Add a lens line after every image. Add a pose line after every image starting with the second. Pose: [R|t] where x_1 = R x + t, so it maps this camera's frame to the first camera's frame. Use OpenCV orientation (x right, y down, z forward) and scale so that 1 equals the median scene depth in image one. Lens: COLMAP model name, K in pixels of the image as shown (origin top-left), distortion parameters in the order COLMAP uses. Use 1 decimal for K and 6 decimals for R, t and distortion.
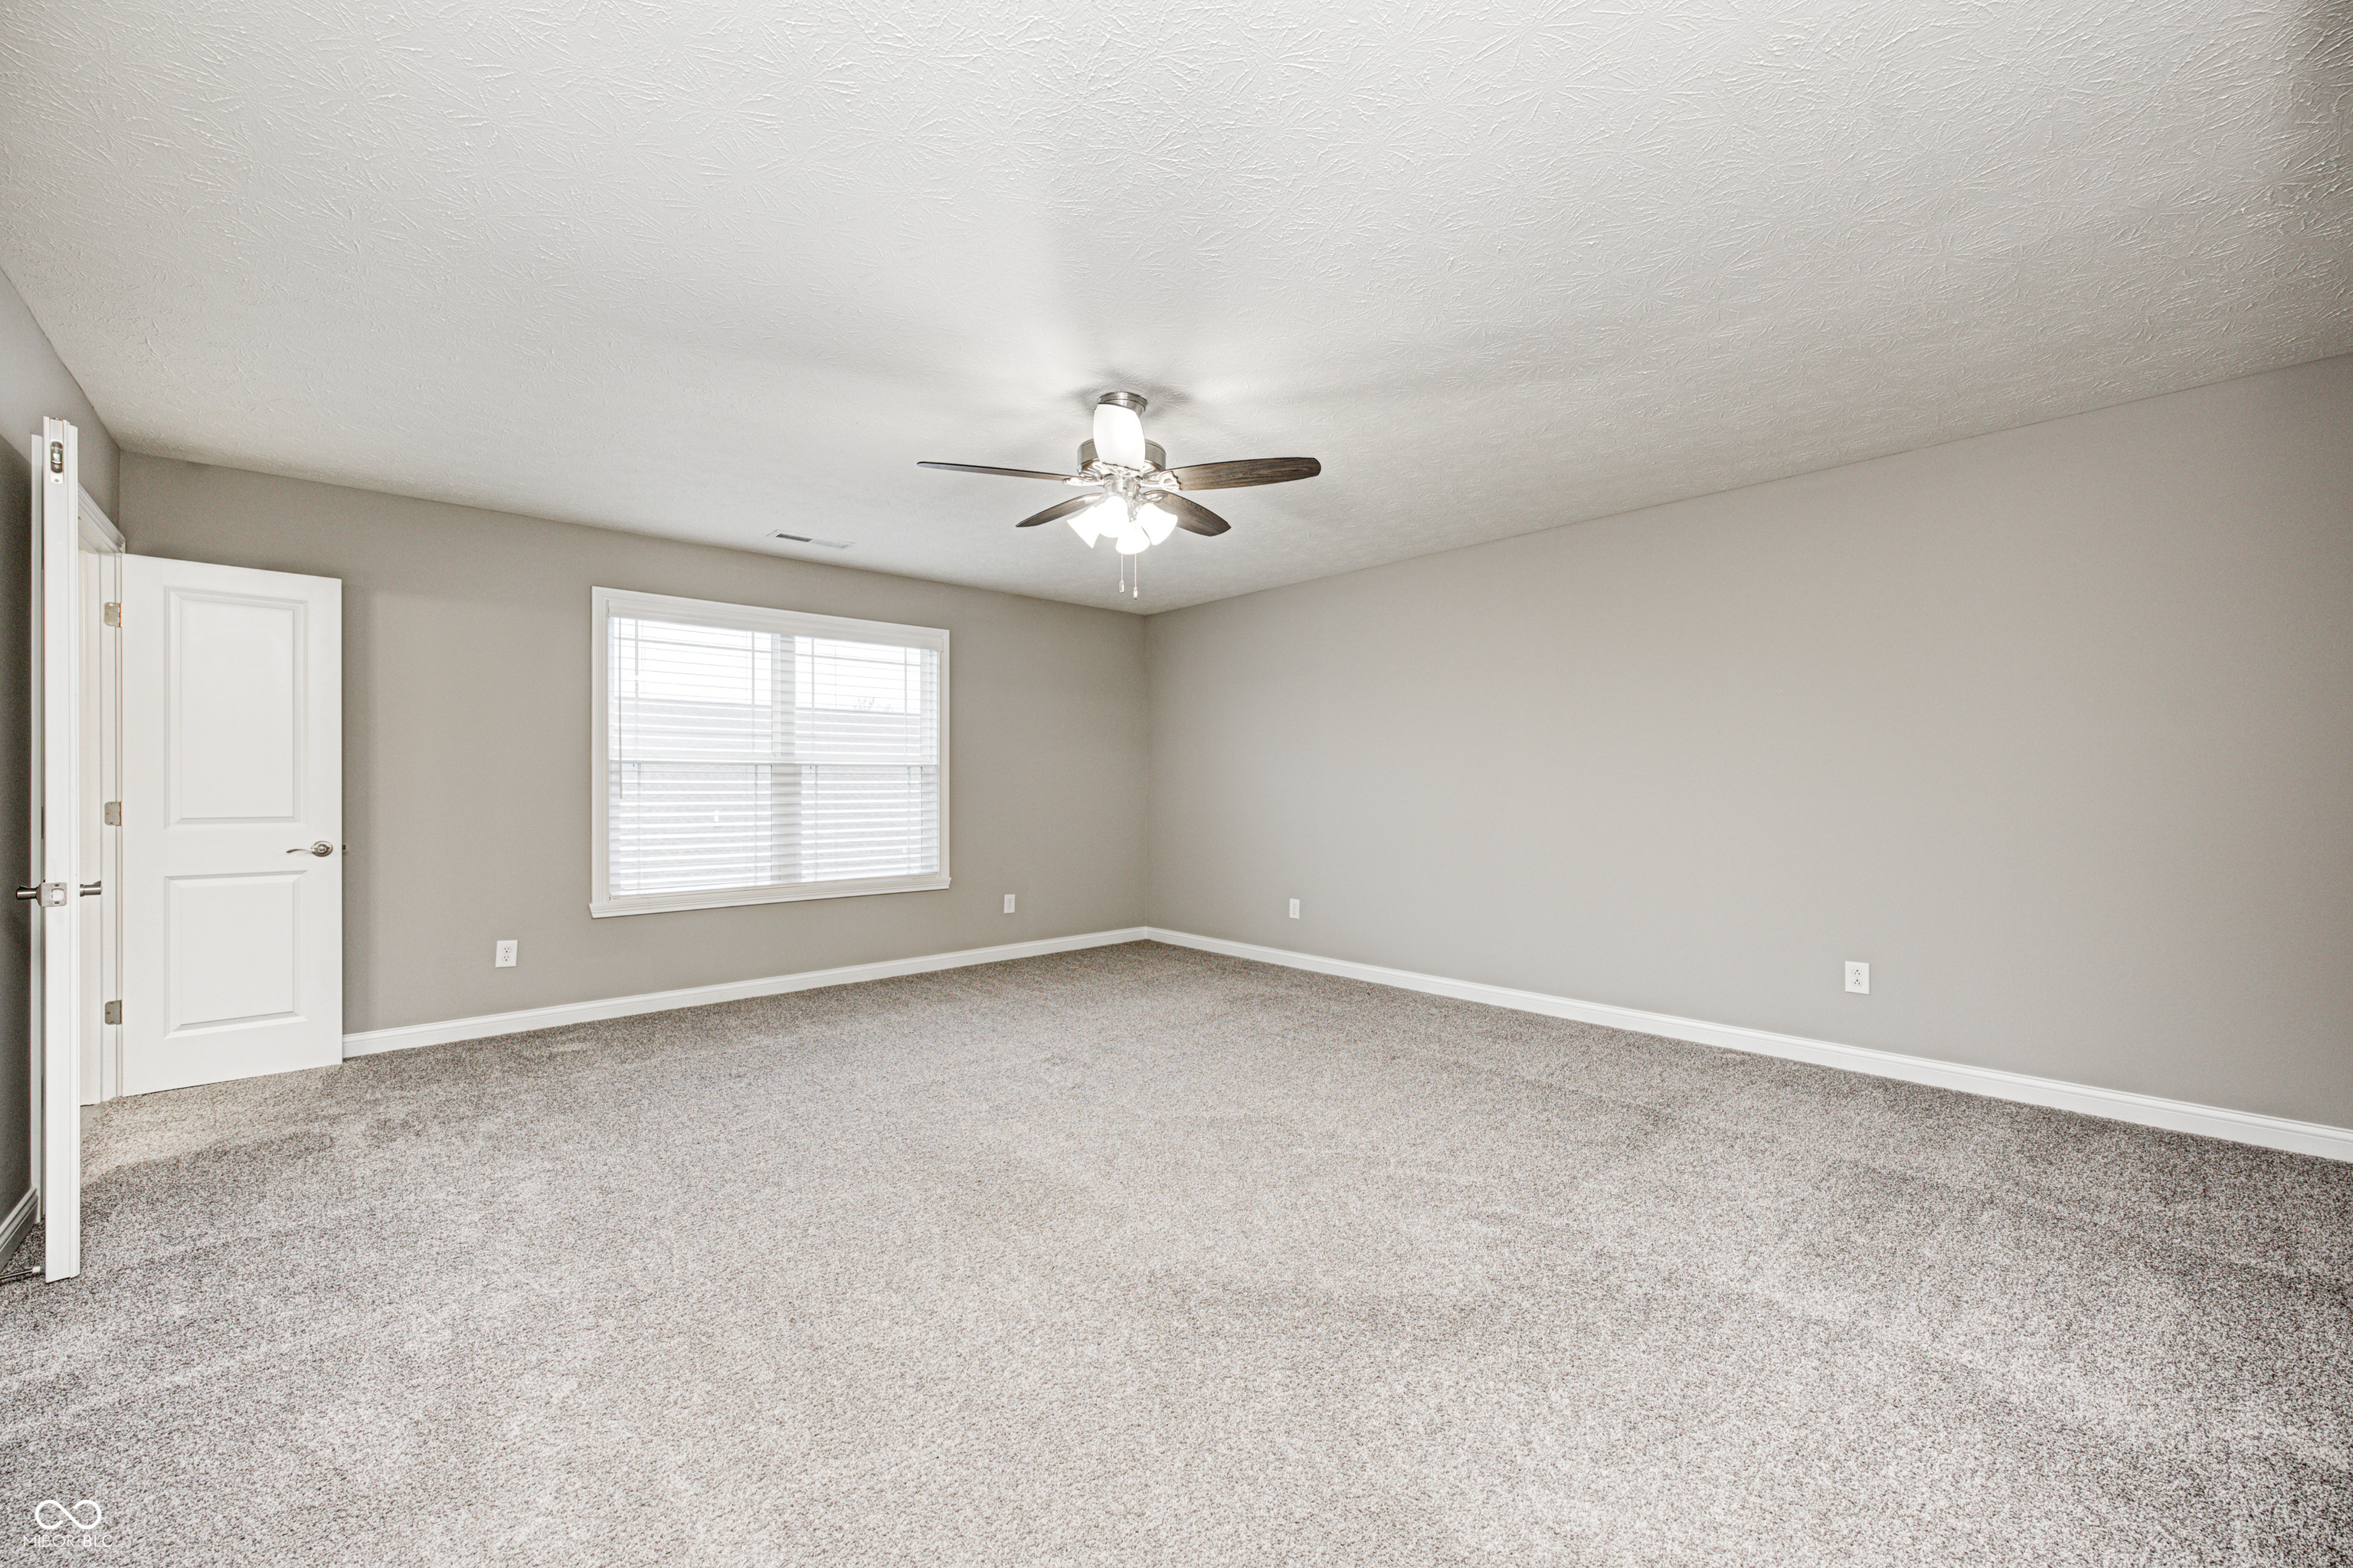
lens RADIAL K [[922.0, 0, 1176.9], [0, 922.0, 786.9], [0, 0, 1]] dist [-0.004235, 0.002287]
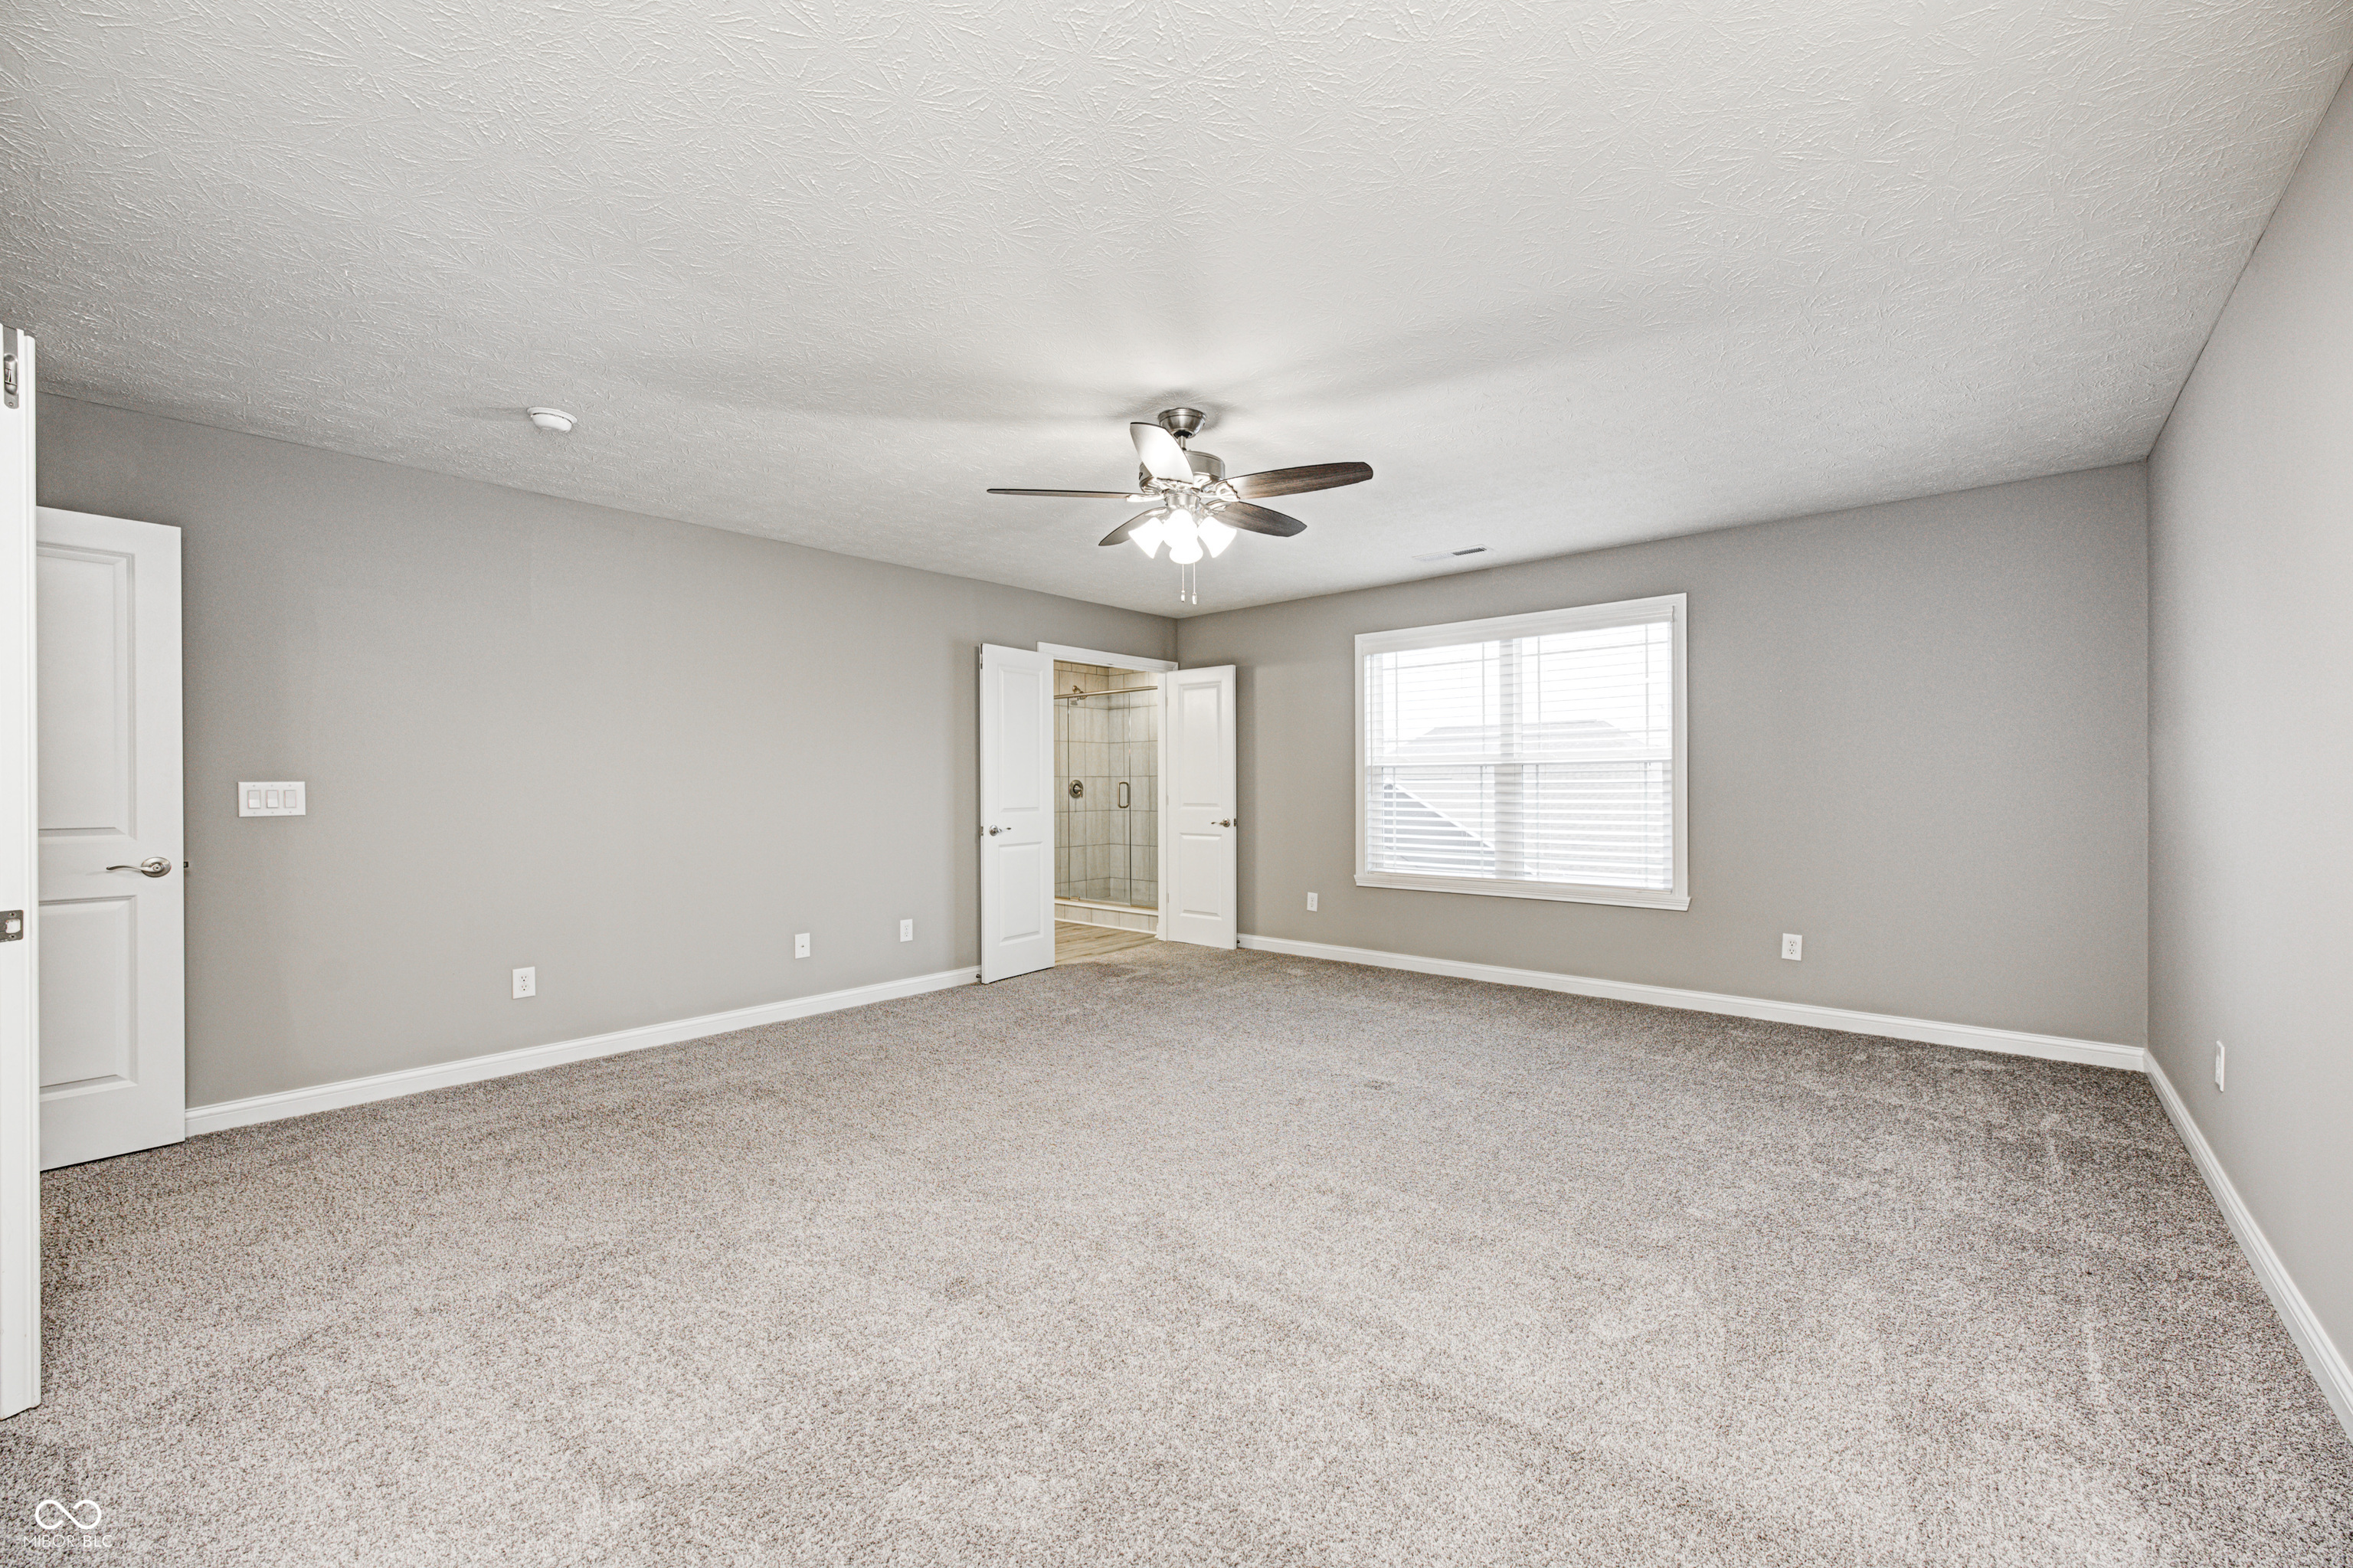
lens RADIAL K [[916.1, 0, 1176.5], [0, 916.1, 784.0], [0, 0, 1]] dist [0.055986, 0.000109]
pose [[0.136709, -0.002514, -0.990608, 0.641780], [0.004701, 0.999987, -0.001889, -0.002524], [0.990600, -0.004399, 0.136719, 0.563164]]
